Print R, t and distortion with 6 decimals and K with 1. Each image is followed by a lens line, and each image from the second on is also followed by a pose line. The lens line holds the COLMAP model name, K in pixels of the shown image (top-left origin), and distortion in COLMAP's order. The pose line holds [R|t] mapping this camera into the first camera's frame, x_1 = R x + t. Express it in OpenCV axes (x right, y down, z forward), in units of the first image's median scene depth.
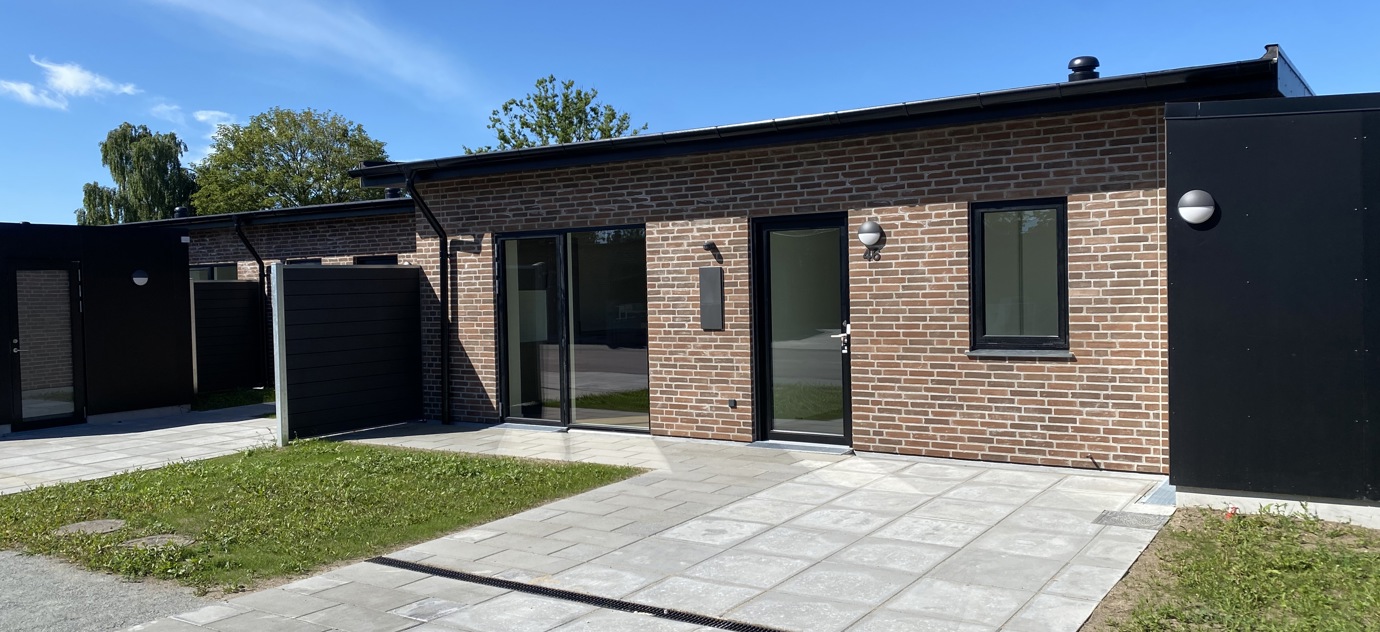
lens RADIAL K [[1032.0, 0, 692.7], [0, 1032.0, 313.0], [0, 0, 1]] dist [0.029143, -0.056374]
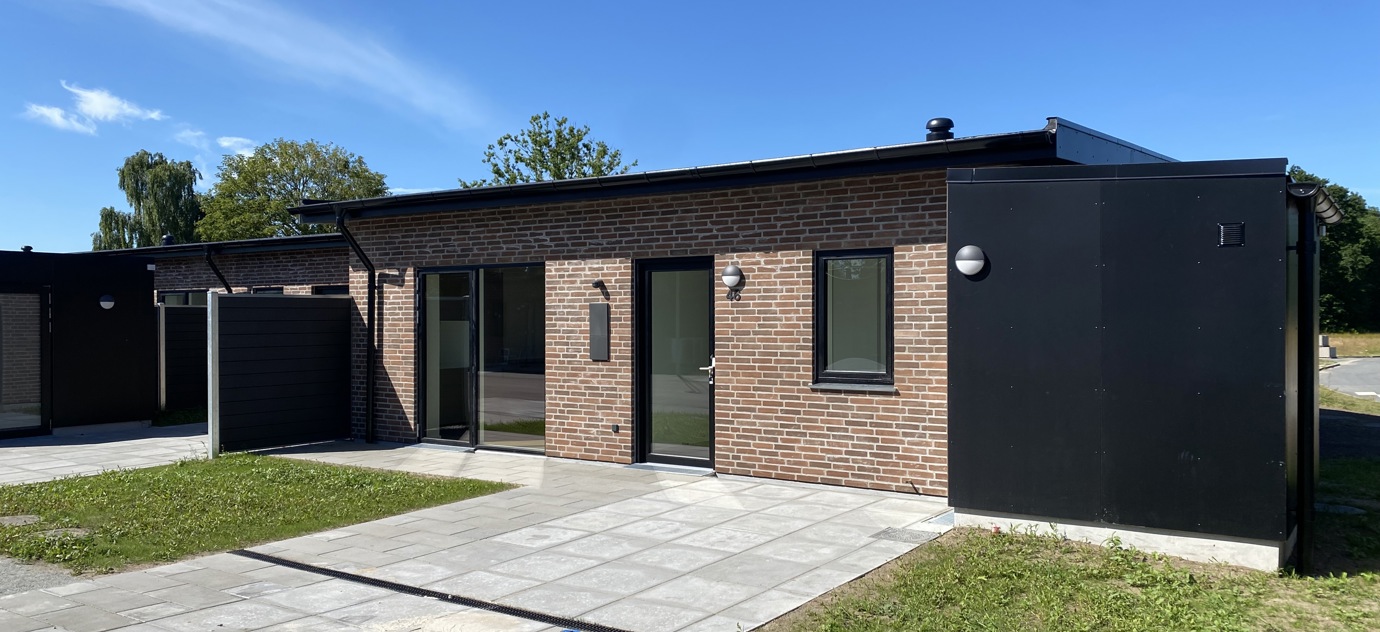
lens RADIAL K [[1032.0, 0, 686.6], [0, 1032.0, 323.1], [0, 0, 1]] dist [0.029143, -0.056374]
pose [[0.999509, 0.020650, -0.023576, 0.137035], [-0.021162, 0.999542, -0.021651, -0.001628], [0.023118, 0.022139, 0.999488, -0.093652]]
